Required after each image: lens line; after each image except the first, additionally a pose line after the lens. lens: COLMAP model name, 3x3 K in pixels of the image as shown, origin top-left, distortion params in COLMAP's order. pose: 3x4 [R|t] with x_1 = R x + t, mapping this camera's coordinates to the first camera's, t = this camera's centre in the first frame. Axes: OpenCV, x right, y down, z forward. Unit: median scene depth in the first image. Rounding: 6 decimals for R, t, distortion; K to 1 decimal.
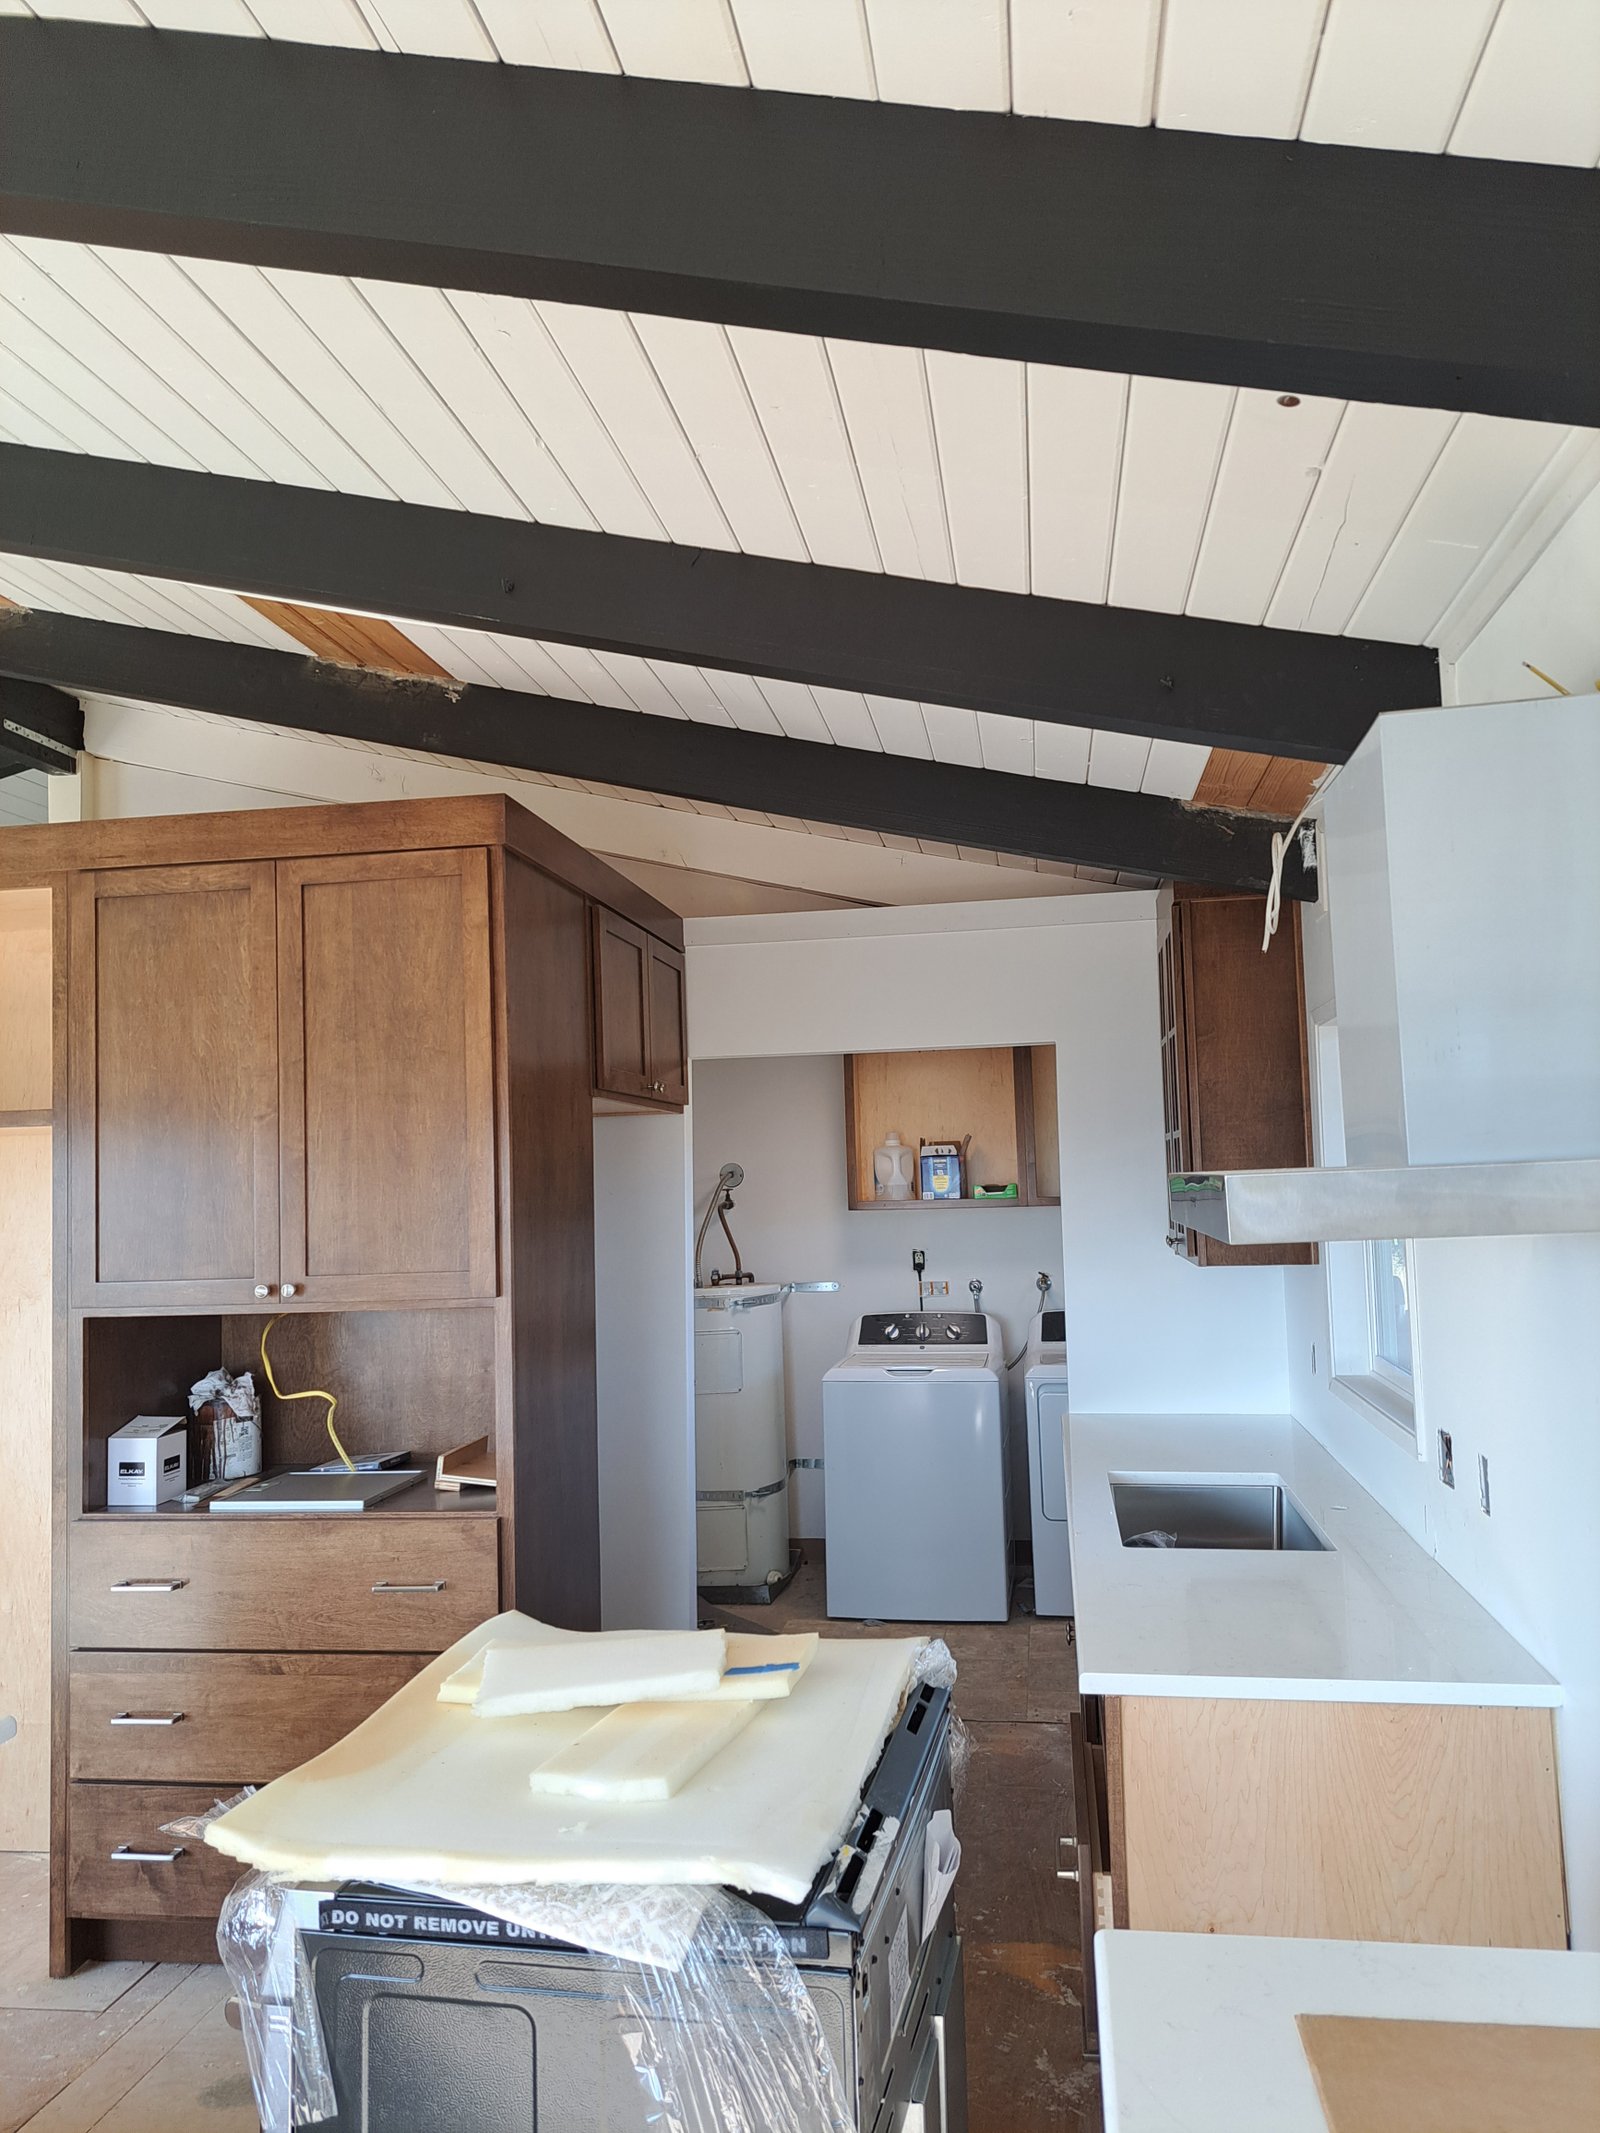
lens RADIAL K [[1458.3, 0, 801.6], [0, 1458.3, 1066.2], [0, 0, 1]] dist [-0.012779, -0.007802]
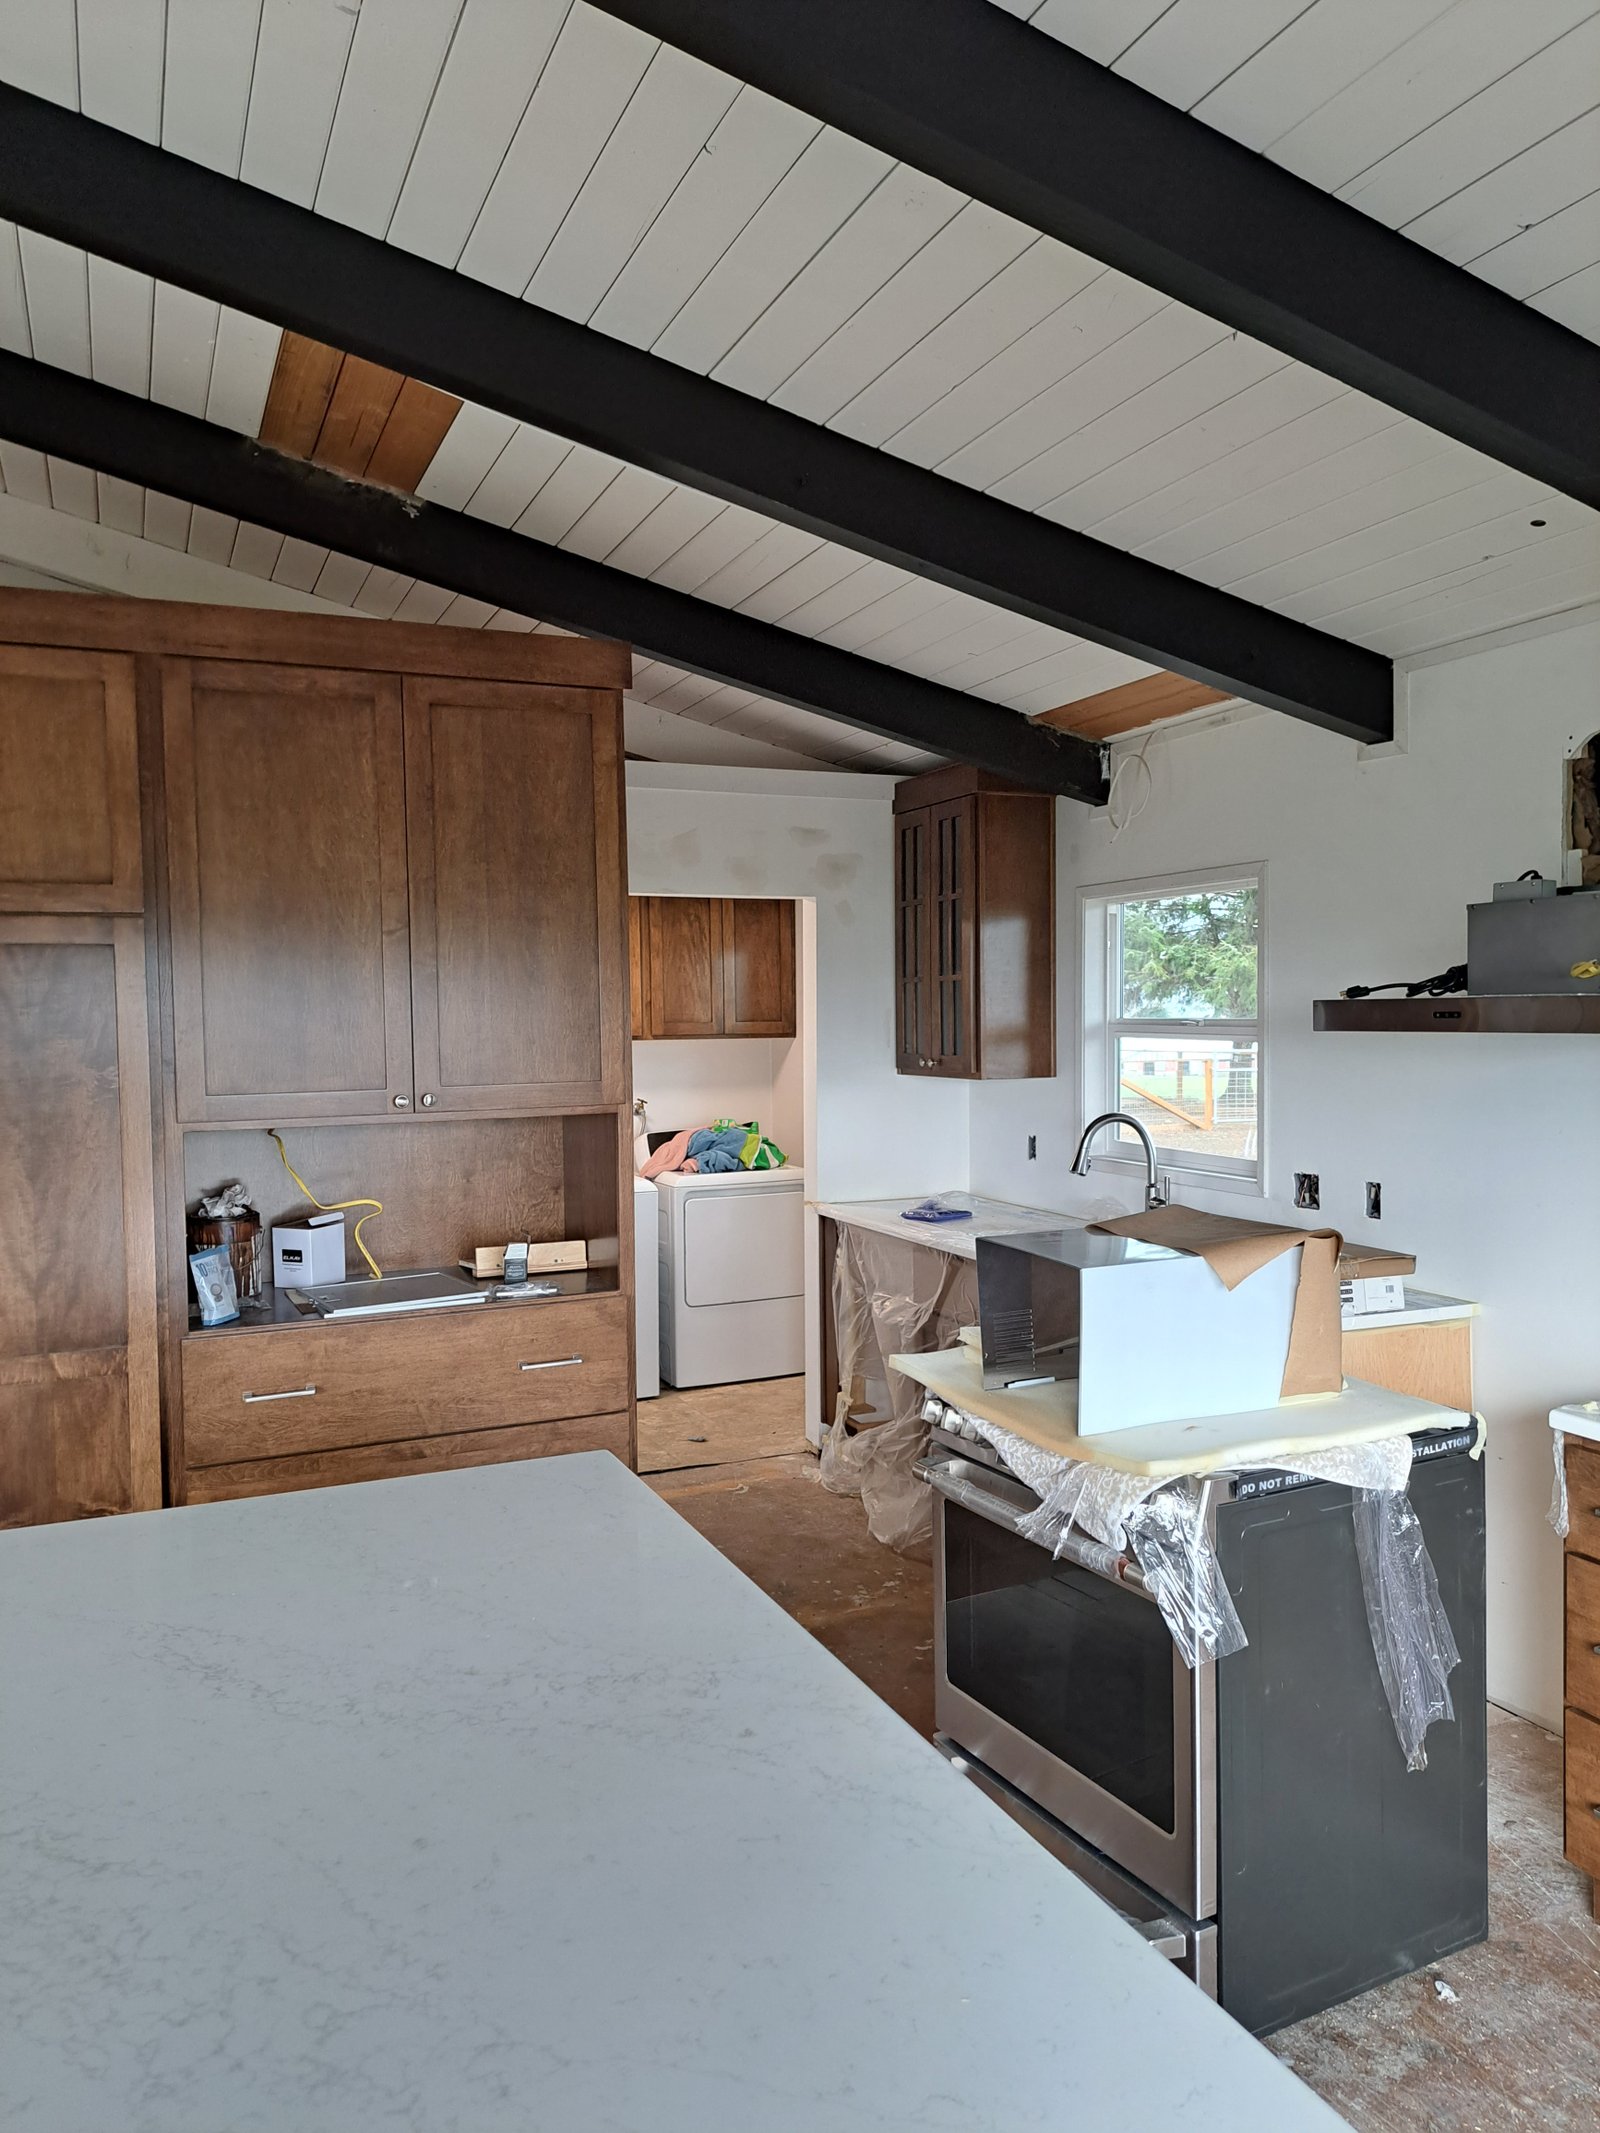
lens RADIAL K [[1458.3, 0, 792.5], [0, 1458.3, 1067.8], [0, 0, 1]] dist [-0.012779, -0.007802]
pose [[0.857646, -0.001120, 0.514239, -0.645576], [-0.054160, 0.994239, 0.092493, 0.019914], [-0.511380, -0.107177, 0.852645, -0.018592]]
